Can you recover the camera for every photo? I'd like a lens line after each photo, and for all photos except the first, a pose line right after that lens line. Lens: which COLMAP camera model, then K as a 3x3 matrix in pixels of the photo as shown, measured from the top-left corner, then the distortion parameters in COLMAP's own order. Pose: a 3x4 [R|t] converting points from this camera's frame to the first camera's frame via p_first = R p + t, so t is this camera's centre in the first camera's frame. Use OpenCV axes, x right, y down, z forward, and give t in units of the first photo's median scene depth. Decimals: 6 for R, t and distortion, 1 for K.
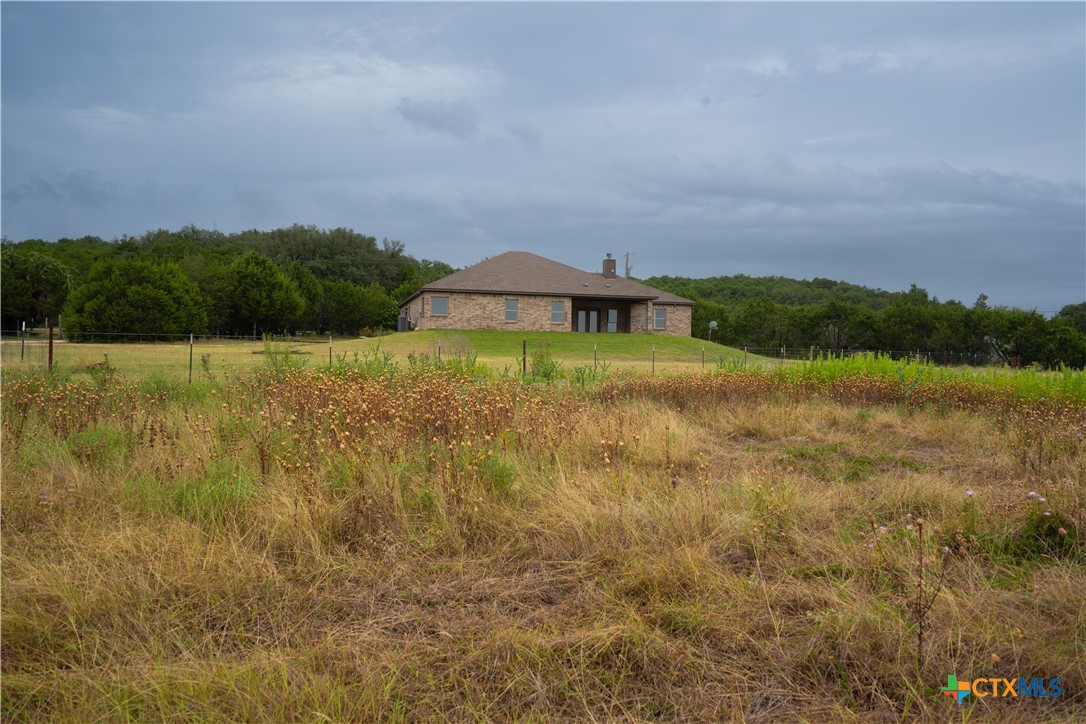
lens RADIAL K [[905.1, 0, 543.0], [0, 905.1, 362.0], [0, 0, 1]] dist [-0.000876, 0.000645]
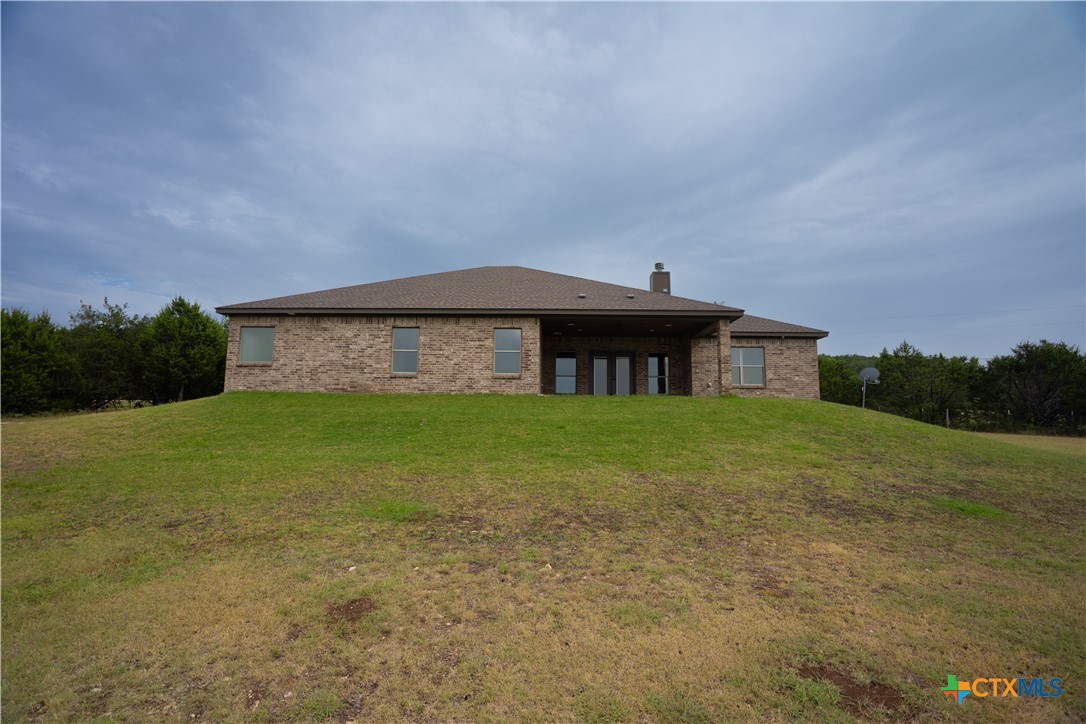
lens RADIAL K [[506.3, 0, 548.3], [0, 506.3, 363.9], [0, 0, 1]] dist [-0.064729, 0.024629]
pose [[0.960231, -0.033405, -0.277201, 0.105629], [0.005405, 0.994855, -0.101164, -0.022908], [0.279154, 0.095643, 0.955471, 0.760146]]
